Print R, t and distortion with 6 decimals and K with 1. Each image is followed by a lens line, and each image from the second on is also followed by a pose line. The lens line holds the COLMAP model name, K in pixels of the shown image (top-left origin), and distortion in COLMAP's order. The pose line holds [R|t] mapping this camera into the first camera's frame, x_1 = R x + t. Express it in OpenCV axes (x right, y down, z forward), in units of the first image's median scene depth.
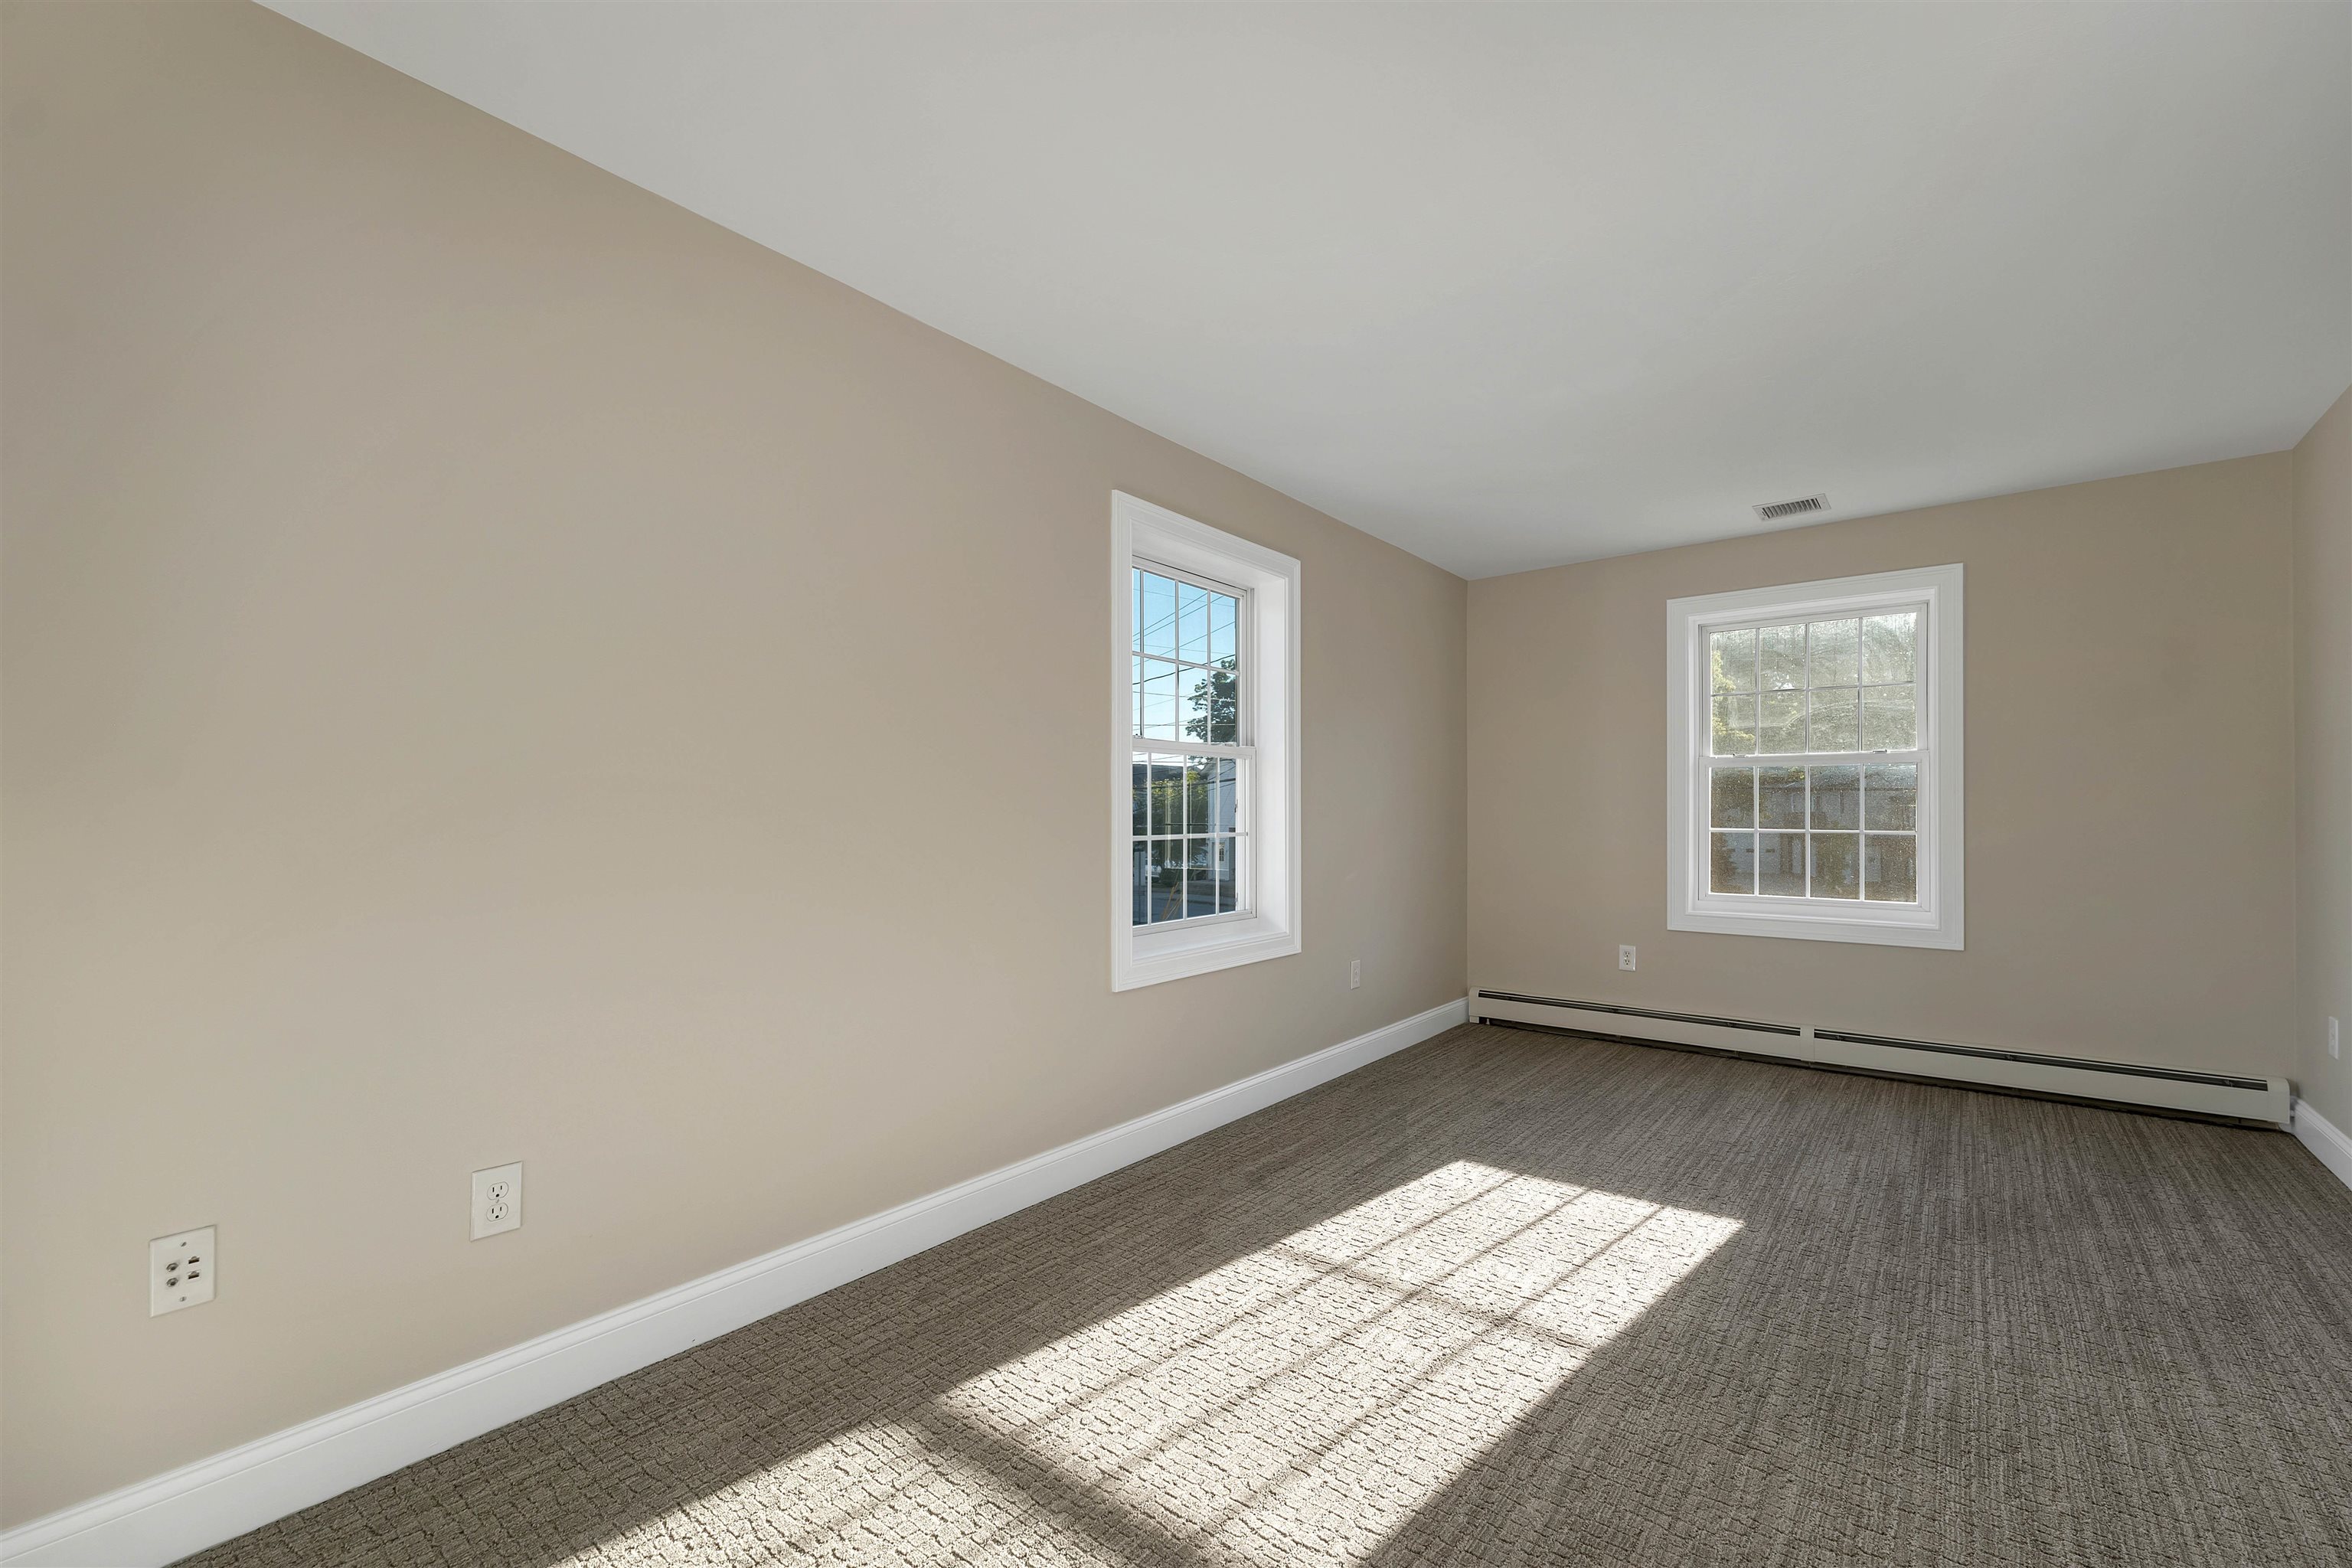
lens RADIAL K [[969.6, 0, 1175.4], [0, 969.6, 814.0], [0, 0, 1]] dist [0.000279, -0.000004]
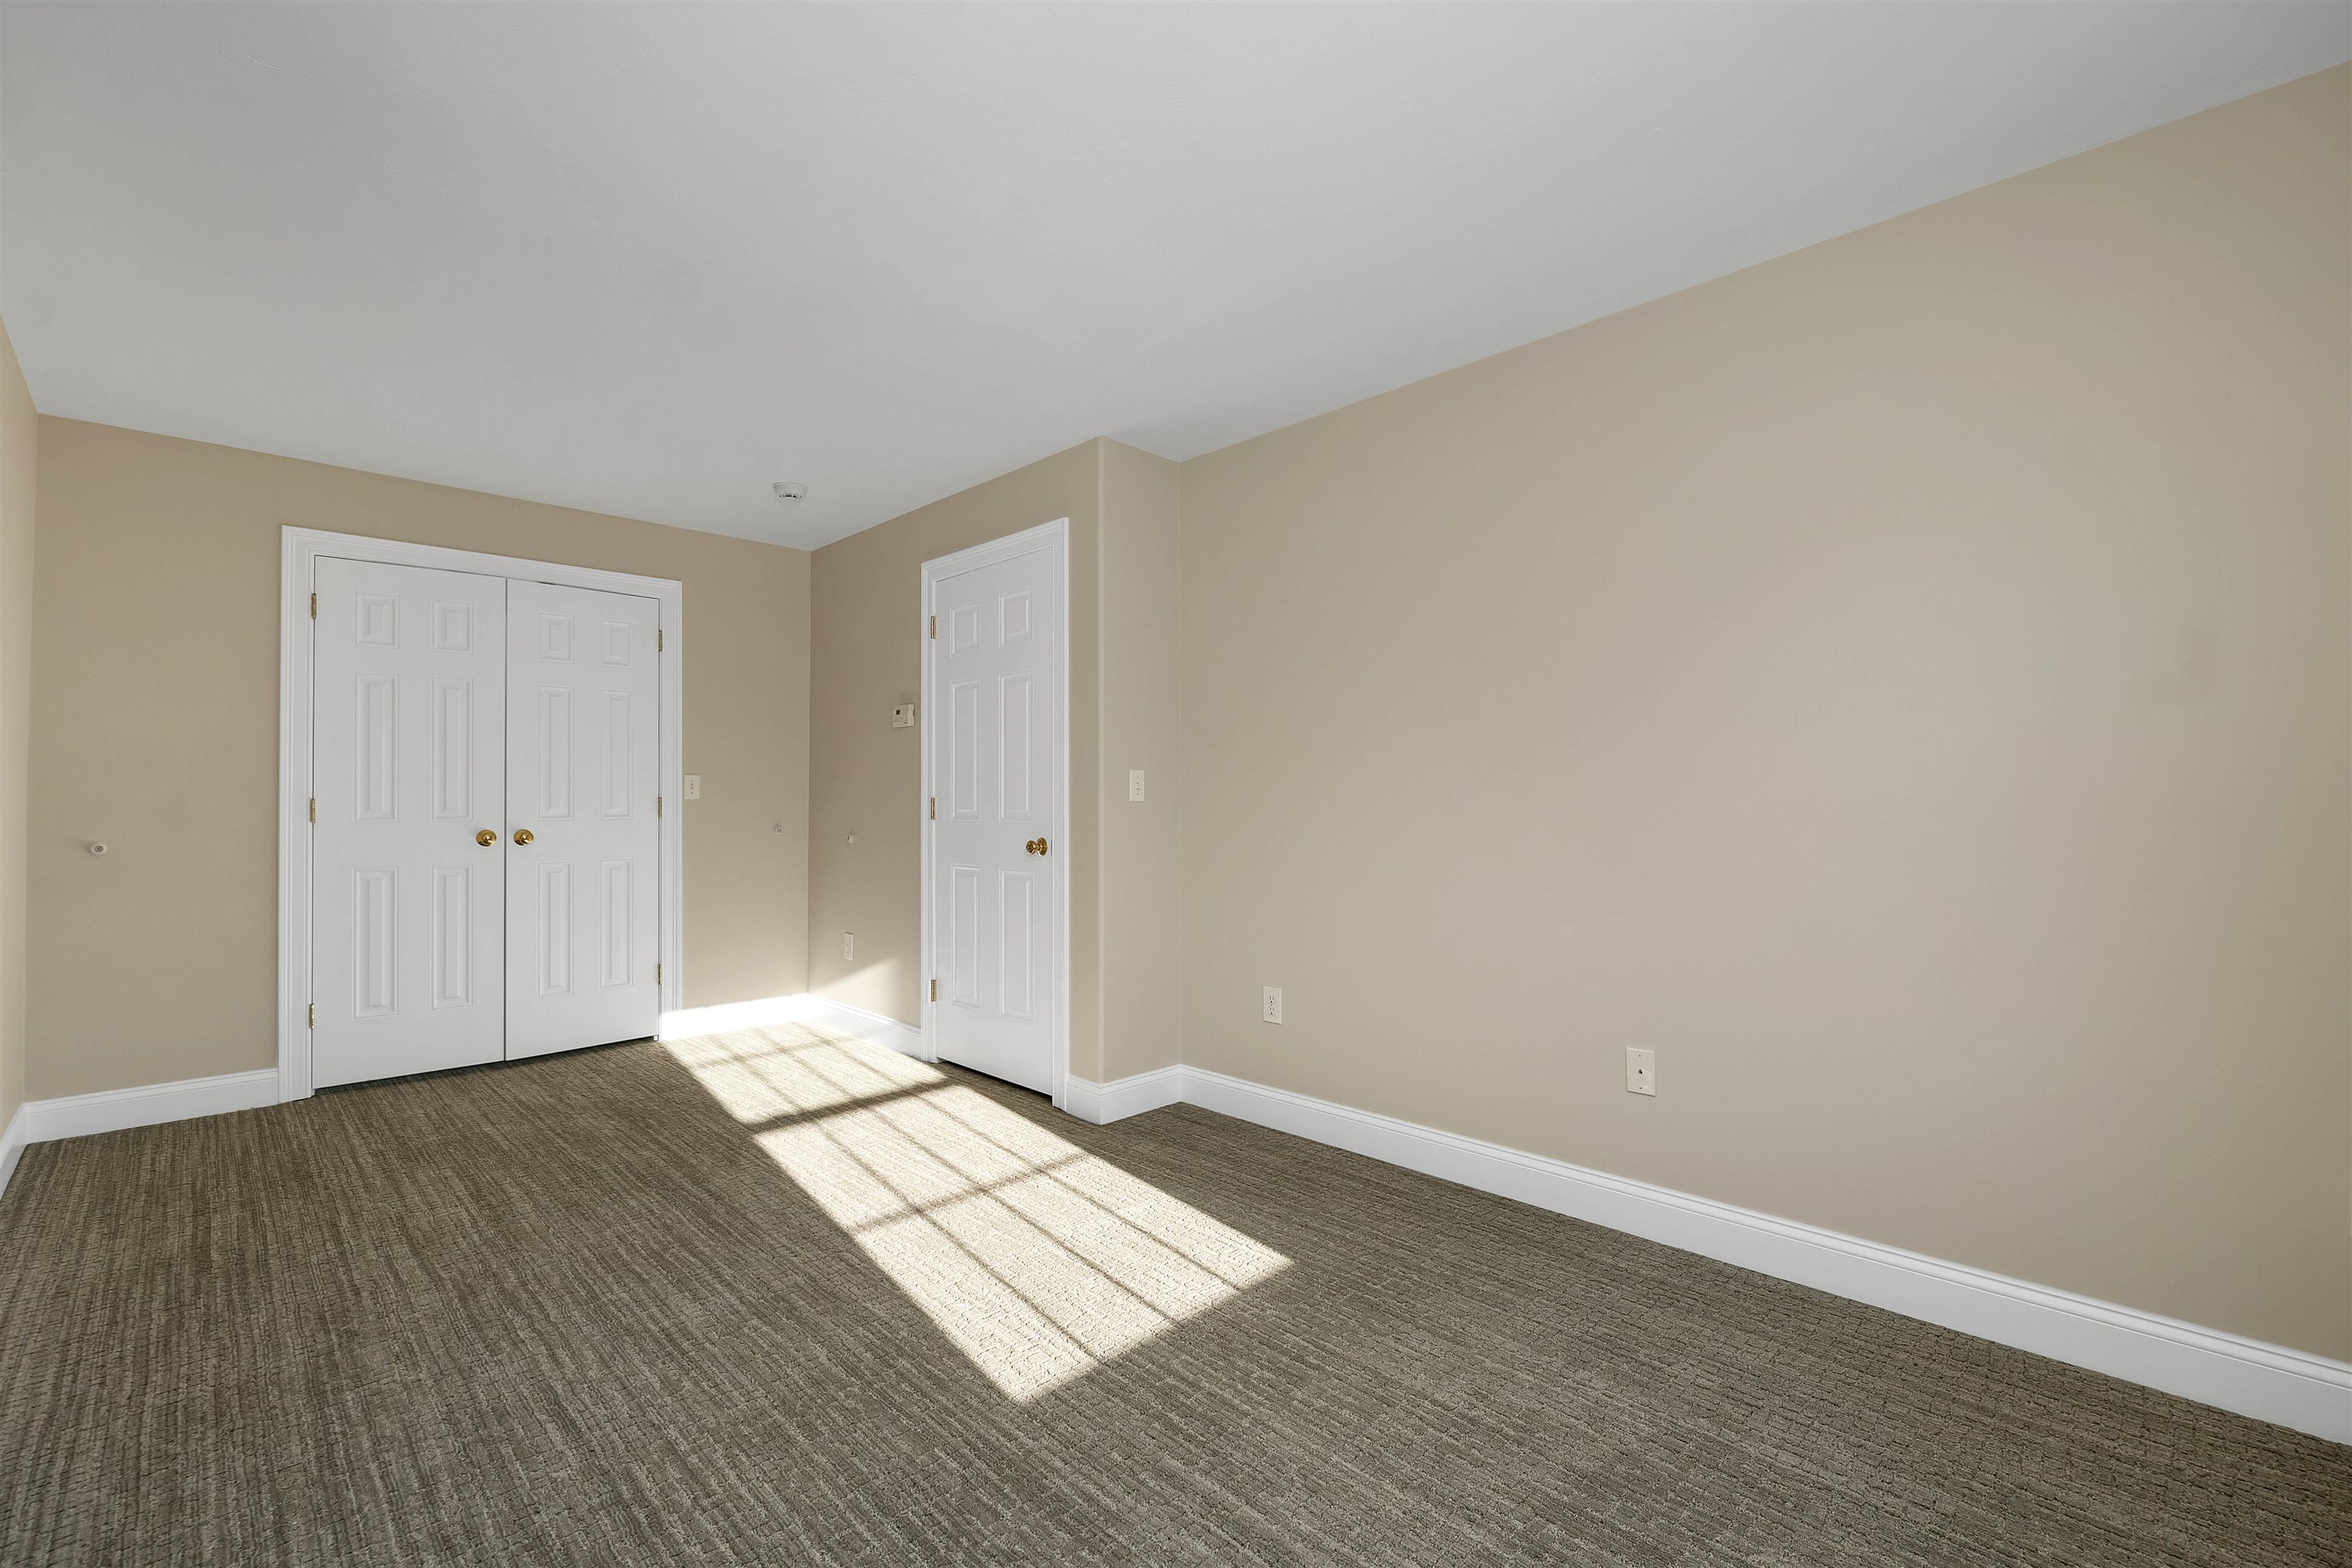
lens RADIAL K [[995.6, 0, 1181.0], [0, 995.6, 801.7], [0, 0, 1]] dist [0.002690, -0.000102]
pose [[-0.100538, 0.007603, -0.994904, 1.200579], [0.002475, 0.999970, 0.007391, -0.002055], [0.994930, -0.001719, -0.100554, 1.125832]]
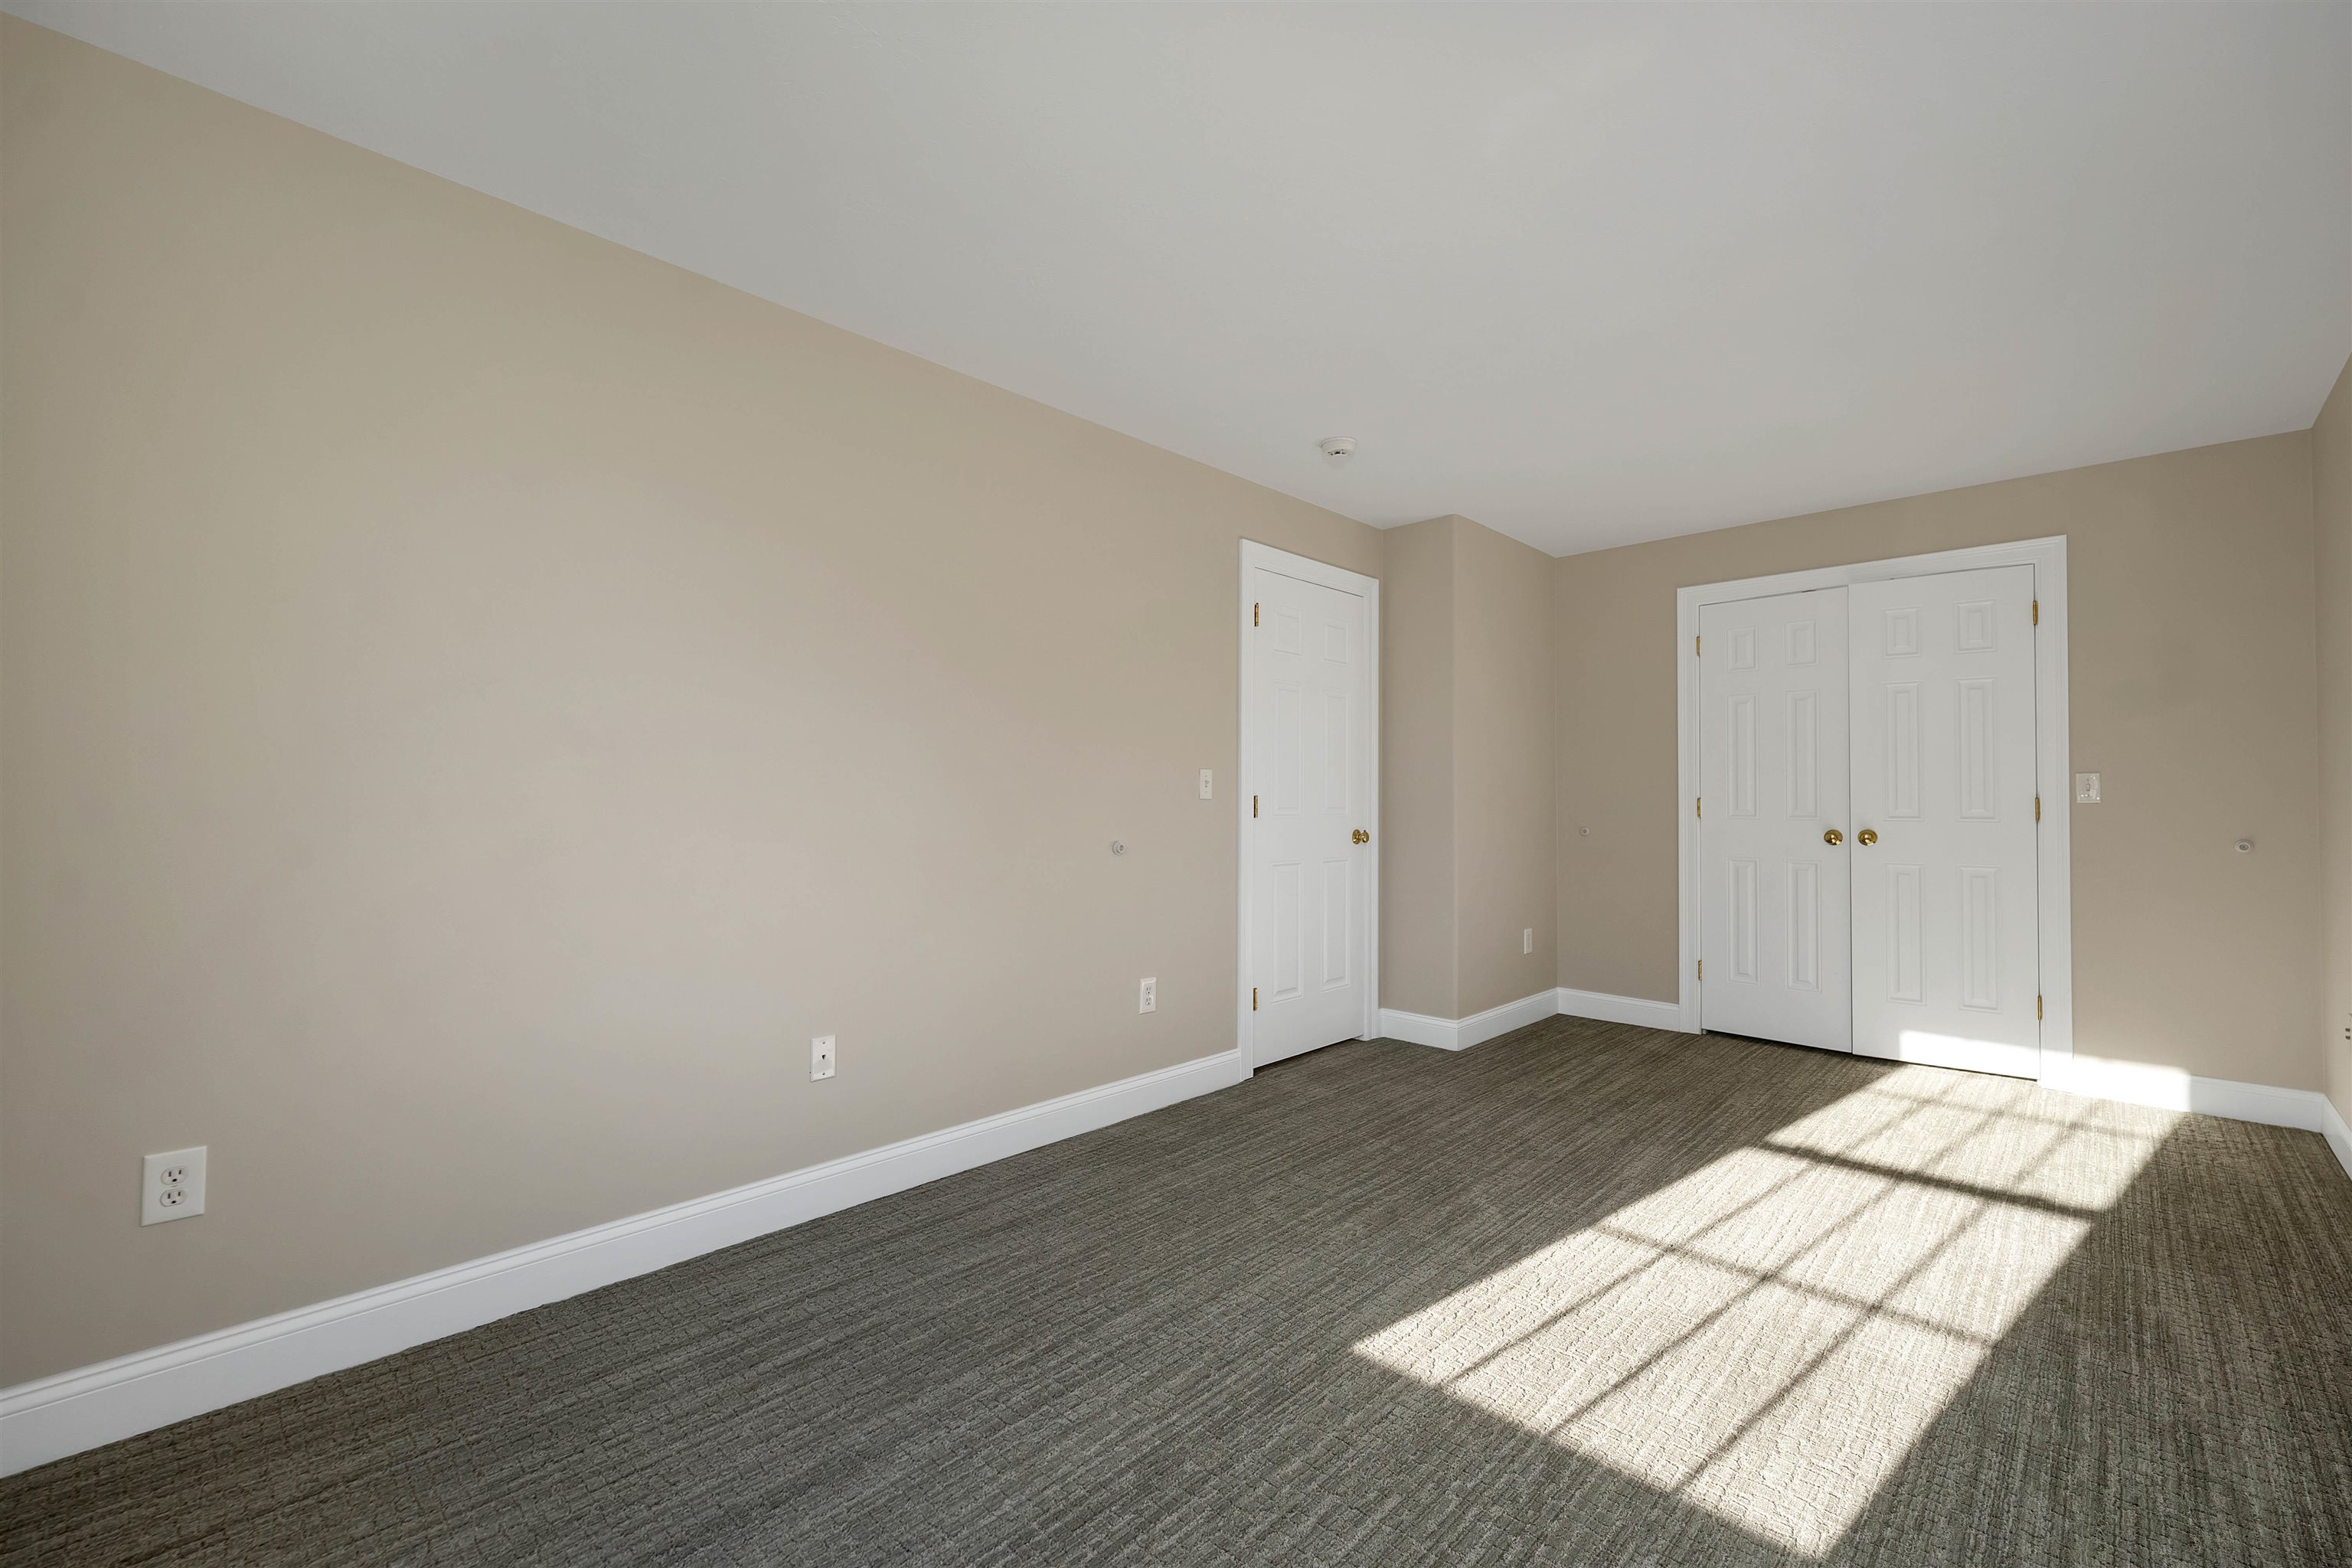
lens RADIAL K [[995.6, 0, 1181.0], [0, 995.6, 801.7], [0, 0, 1]] dist [0.002690, -0.000102]
pose [[-0.997136, -0.002682, 0.075583, 0.628643], [-0.002509, 0.999994, 0.002386, 0.005349], [-0.075589, 0.002190, -0.997137, 1.689332]]
